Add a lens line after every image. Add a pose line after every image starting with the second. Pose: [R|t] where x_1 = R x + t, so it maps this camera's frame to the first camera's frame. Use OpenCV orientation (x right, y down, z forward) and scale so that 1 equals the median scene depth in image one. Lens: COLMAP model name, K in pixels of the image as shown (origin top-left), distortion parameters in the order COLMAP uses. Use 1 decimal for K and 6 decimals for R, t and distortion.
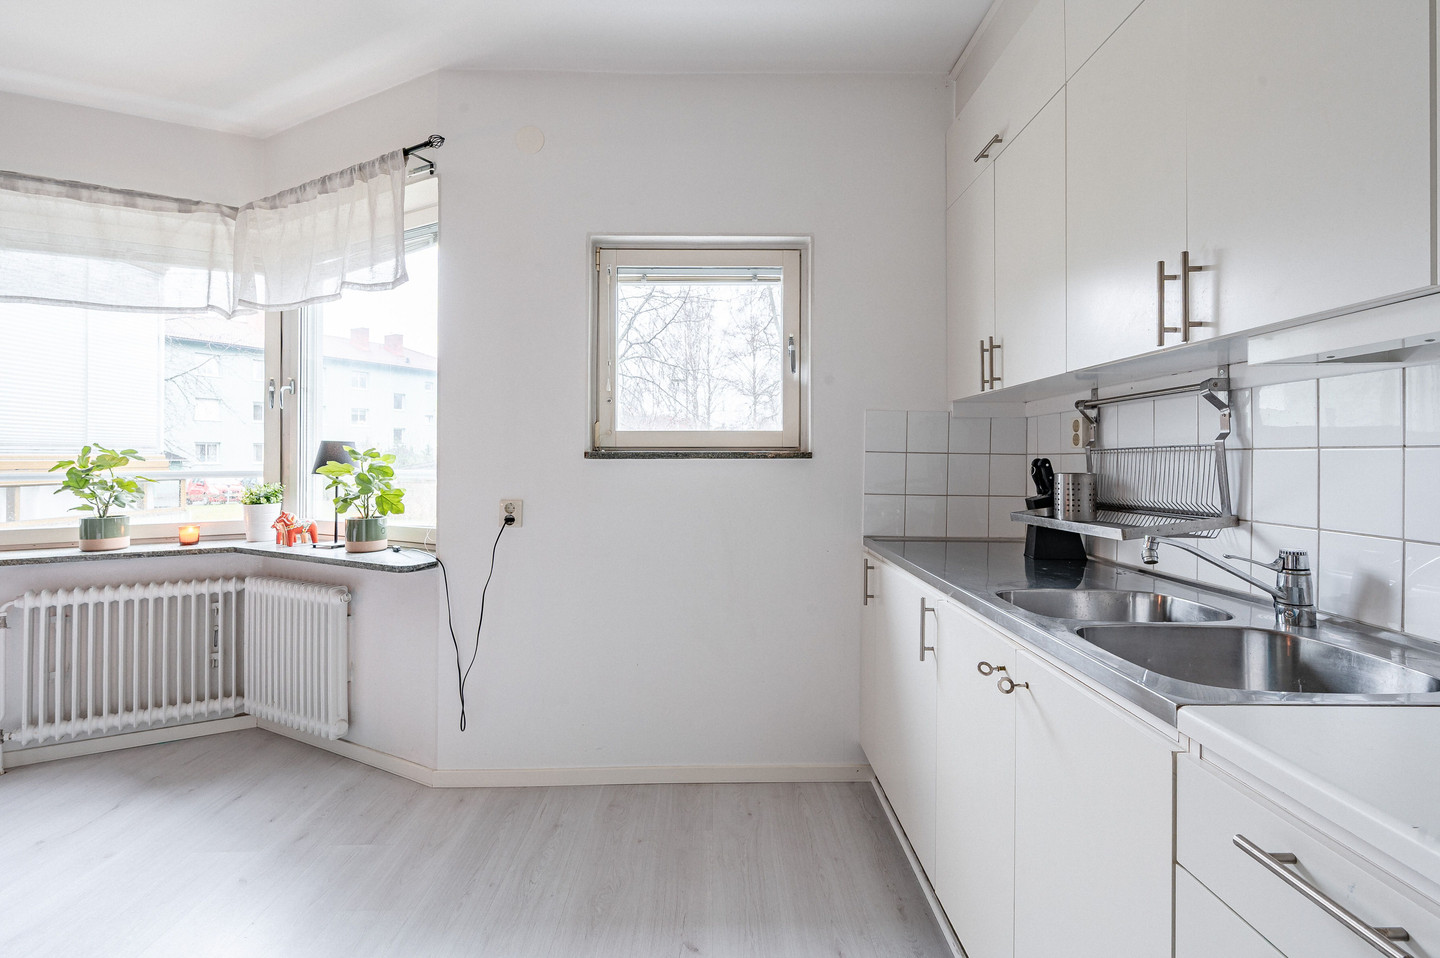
lens RADIAL K [[638.7, 0, 723.9], [0, 638.7, 457.4], [0, 0, 1]] dist [-0.000493, 0.000327]
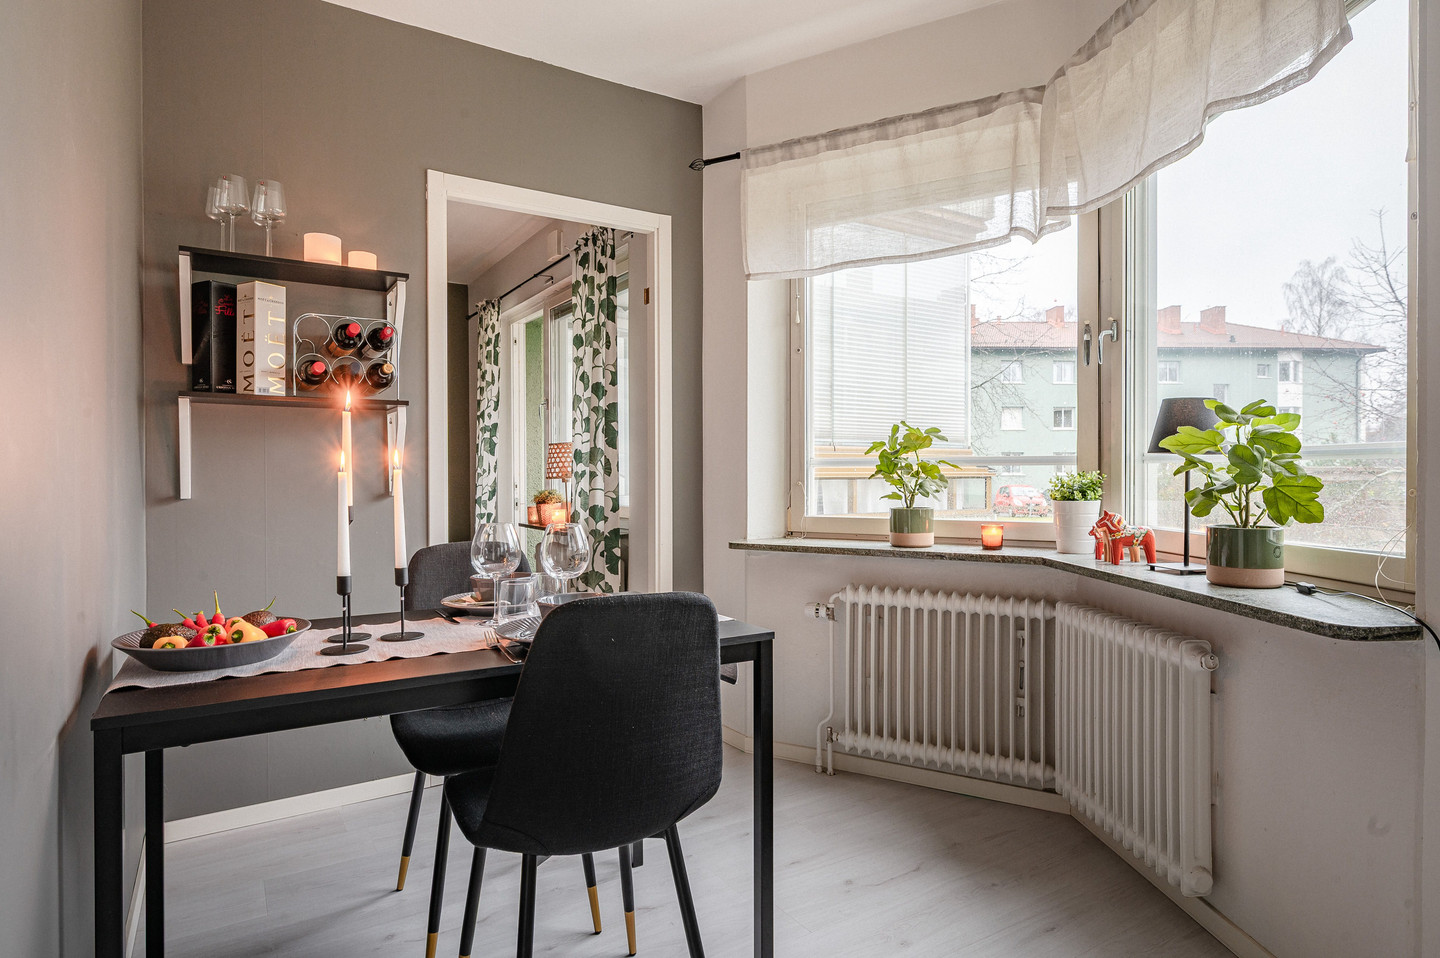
lens RADIAL K [[781.8, 0, 720.0], [0, 781.8, 475.2], [0, 0, 1]] dist [0.001358, 0.001162]
pose [[0.508059, 0.000934, -0.861322, -0.200760], [0.005649, 0.999974, 0.004417, 0.043463], [0.861304, -0.007110, 0.508041, 0.250230]]
